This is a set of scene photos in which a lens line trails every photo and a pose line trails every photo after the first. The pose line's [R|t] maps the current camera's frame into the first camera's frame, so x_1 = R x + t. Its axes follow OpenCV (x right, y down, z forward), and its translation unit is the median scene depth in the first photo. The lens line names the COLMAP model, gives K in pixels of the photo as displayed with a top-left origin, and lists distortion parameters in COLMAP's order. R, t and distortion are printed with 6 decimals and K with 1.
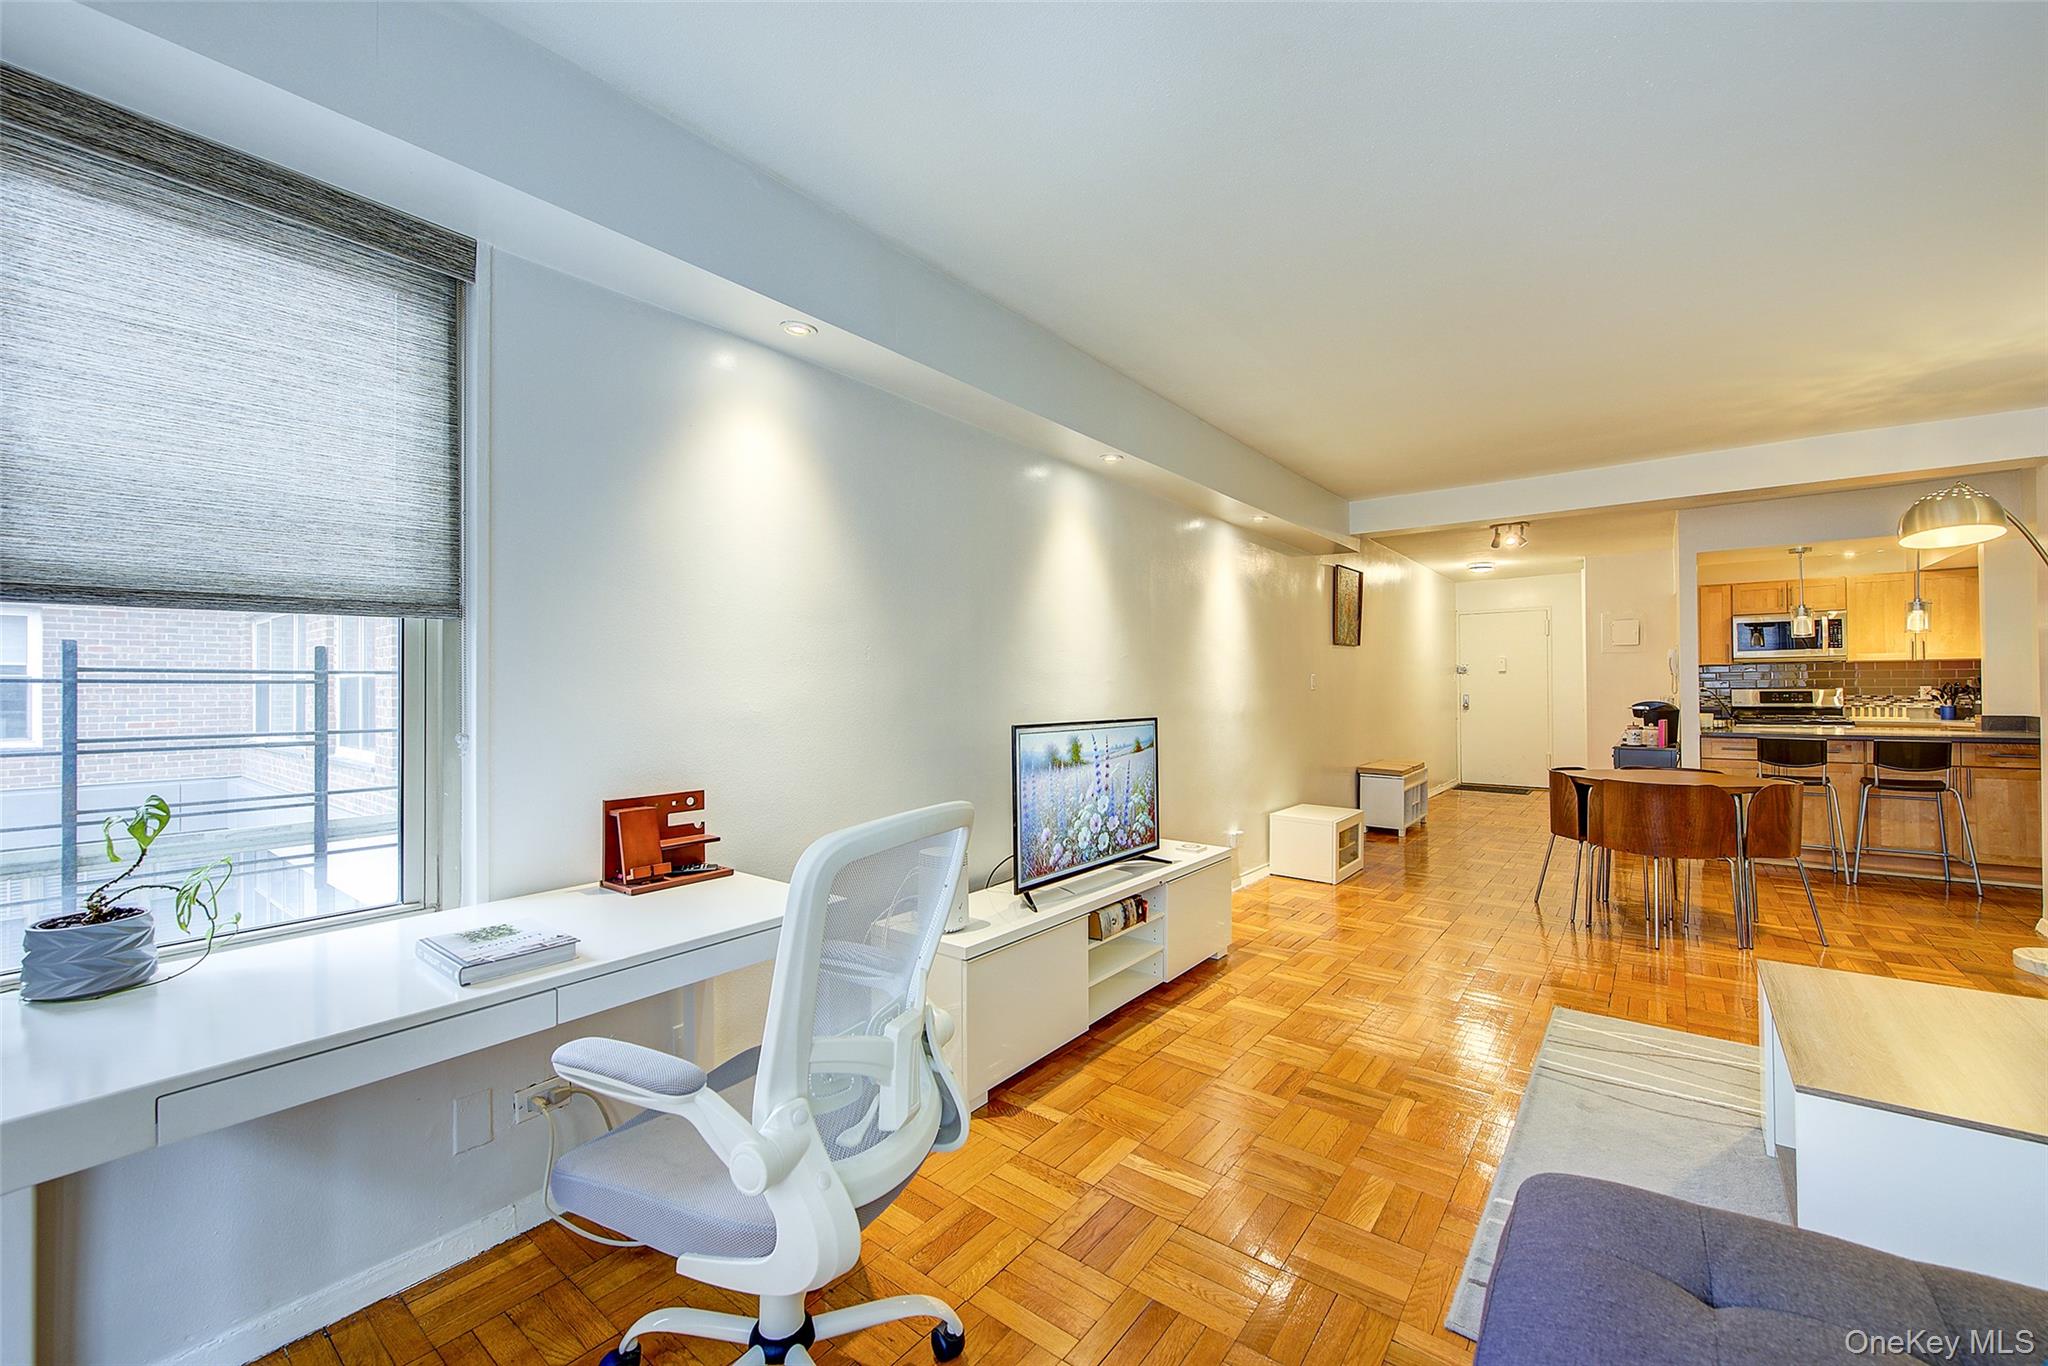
lens RADIAL K [[808.4, 0, 1026.2], [0, 808.4, 684.6], [0, 0, 1]] dist [-0.000645, -0.001019]
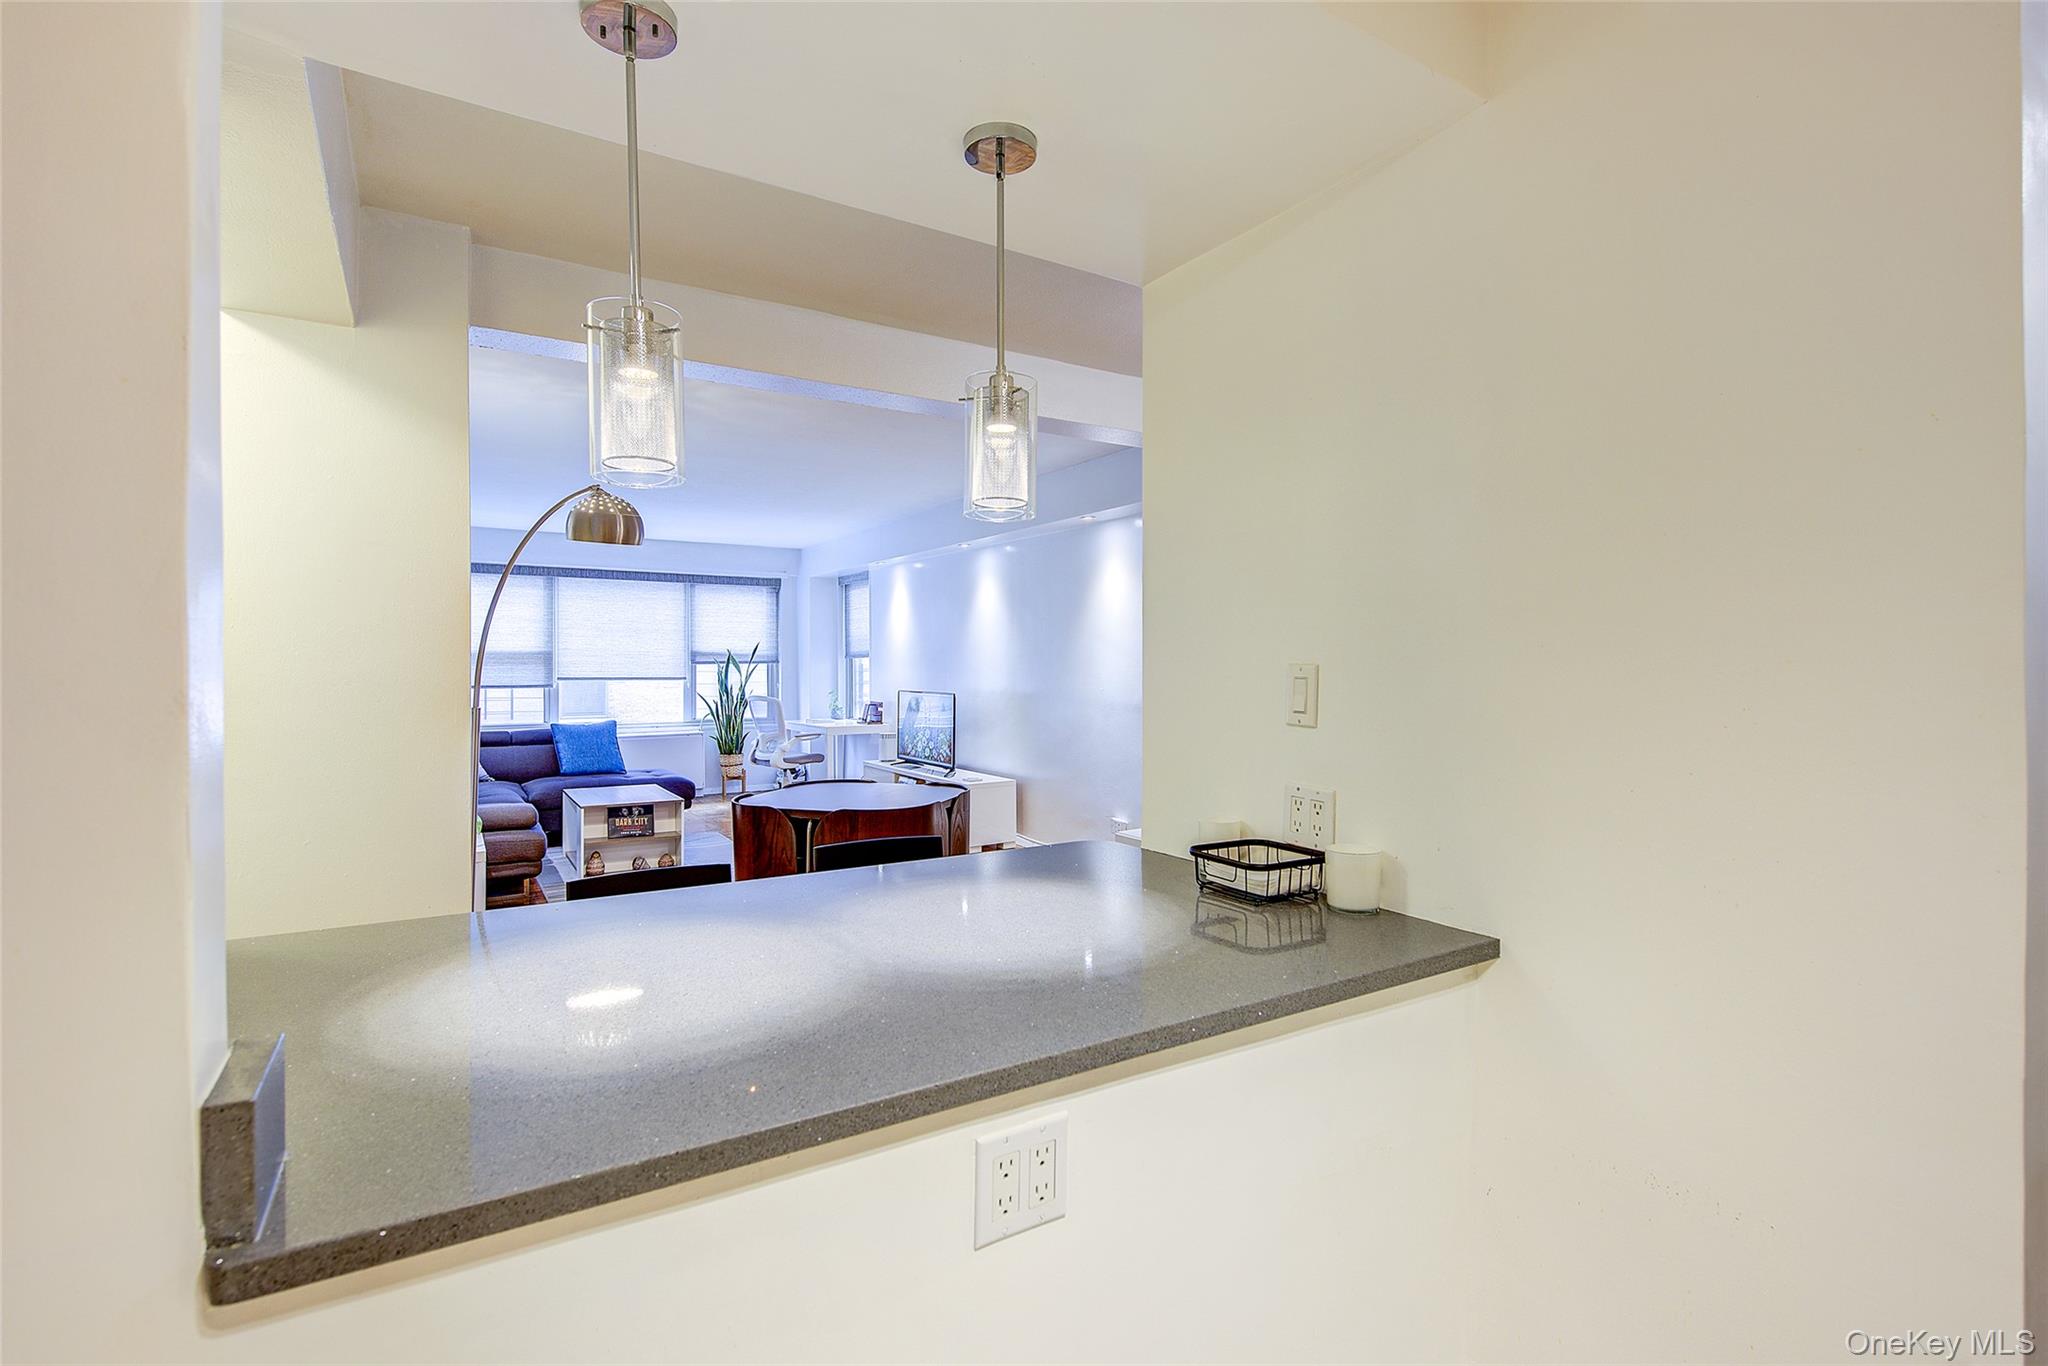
lens RADIAL K [[962.7, 0, 1050.0], [0, 962.7, 676.1], [0, 0, 1]] dist [0.002916, -0.003224]
pose [[-0.323454, 0.023589, -0.945950, 2.071341], [0.015301, 0.999689, 0.019697, -0.034899], [0.946120, -0.008103, -0.323715, 1.893463]]
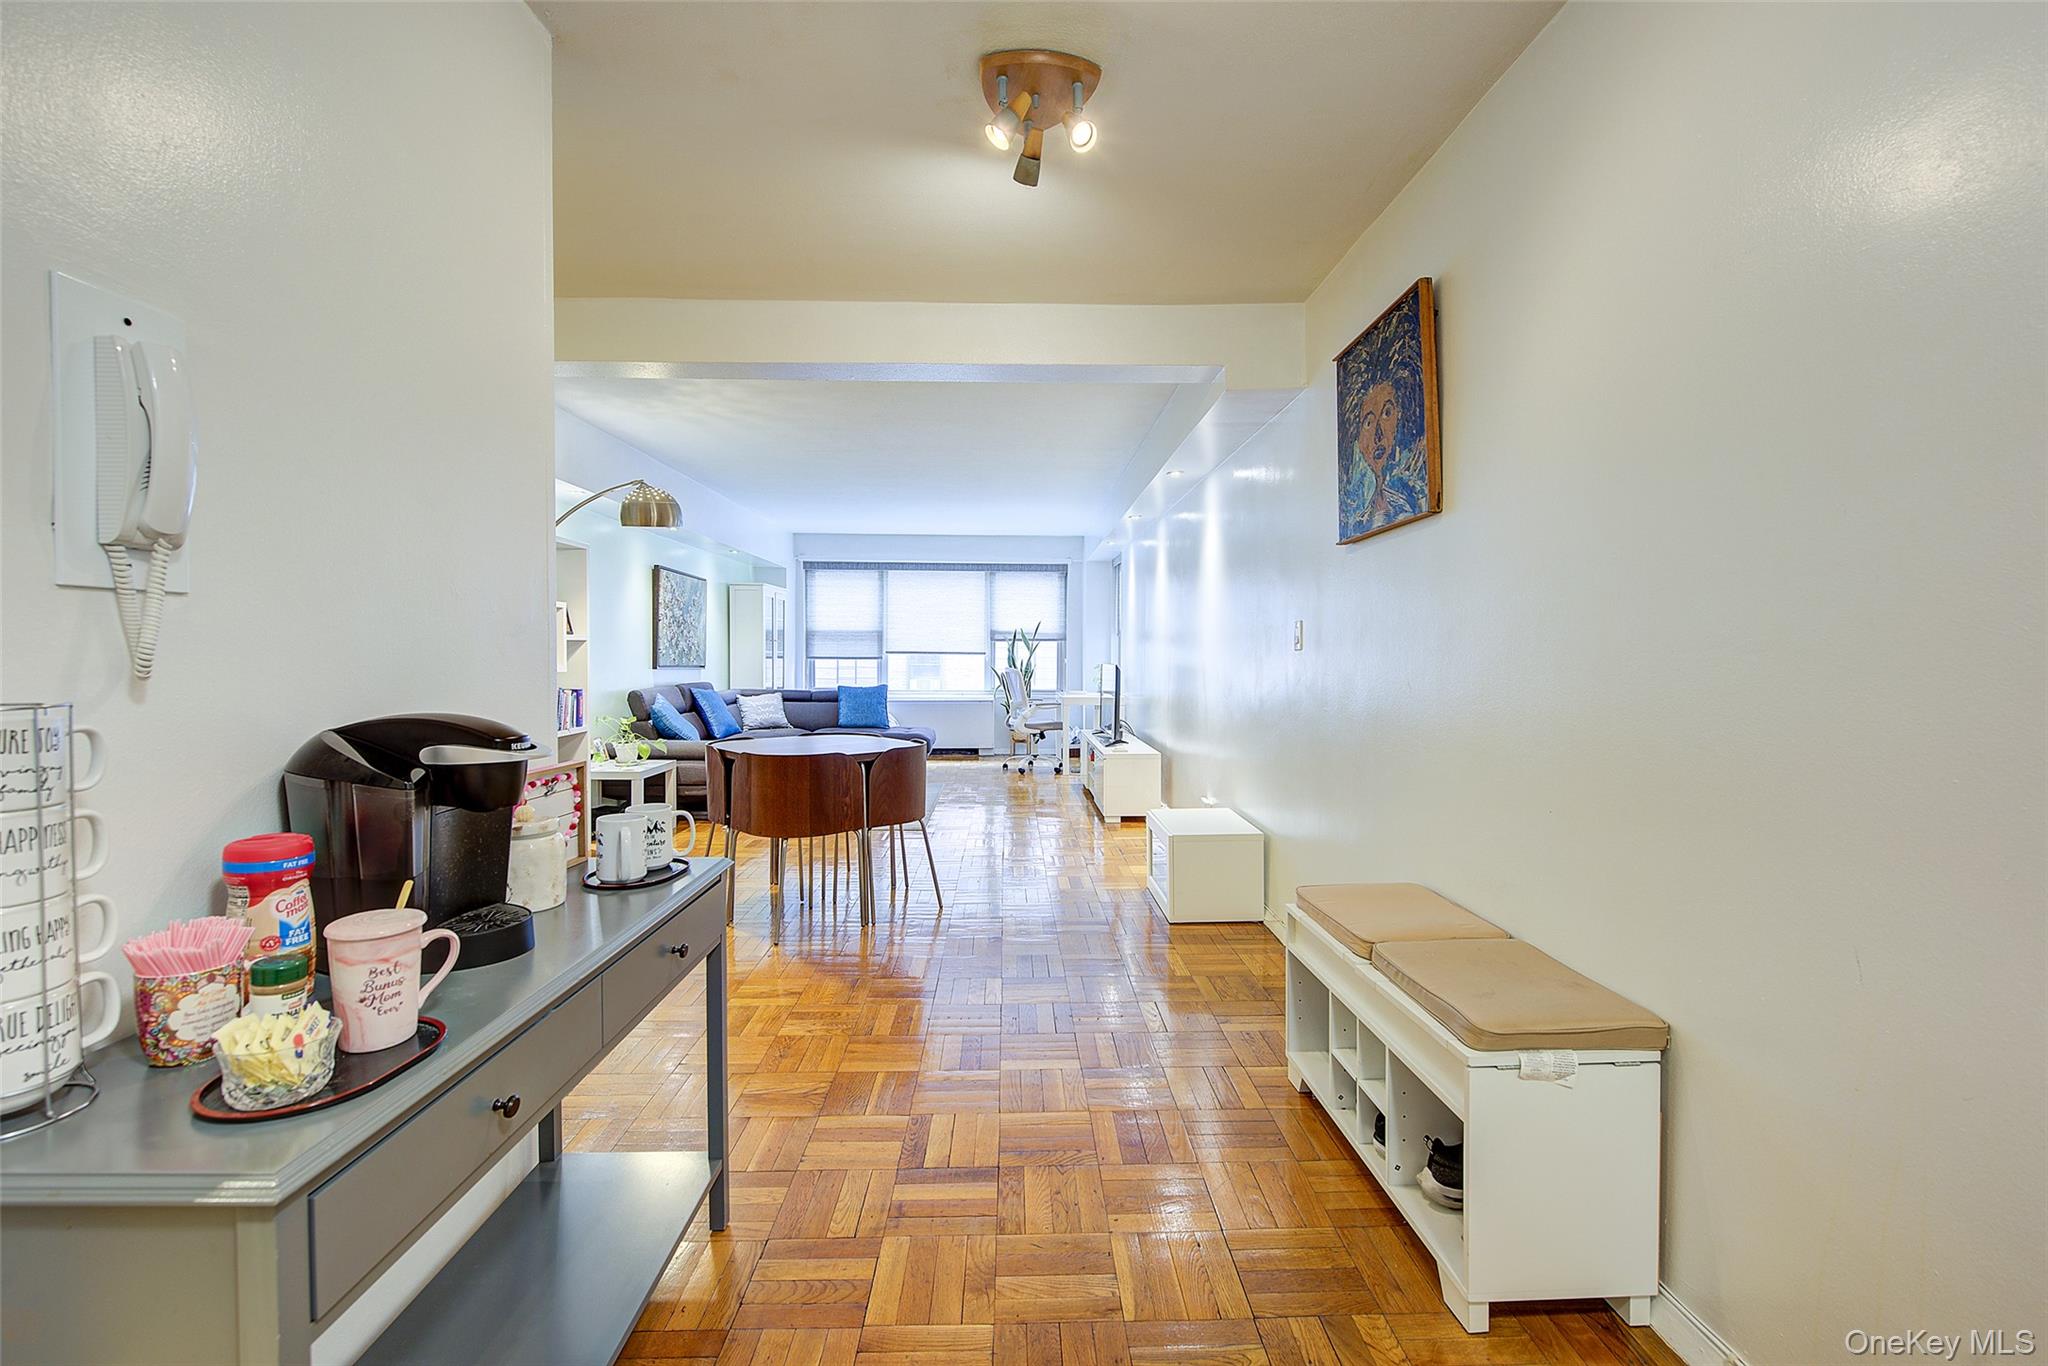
lens RADIAL K [[893.4, 0, 1013.1], [0, 893.4, 682.2], [0, 0, 1]] dist [0.007751, -0.005743]
pose [[-0.790385, 0.025146, -0.612095, 1.521249], [0.009004, 0.999526, 0.029435, 0.018784], [0.612545, 0.017754, -0.790236, 2.423124]]
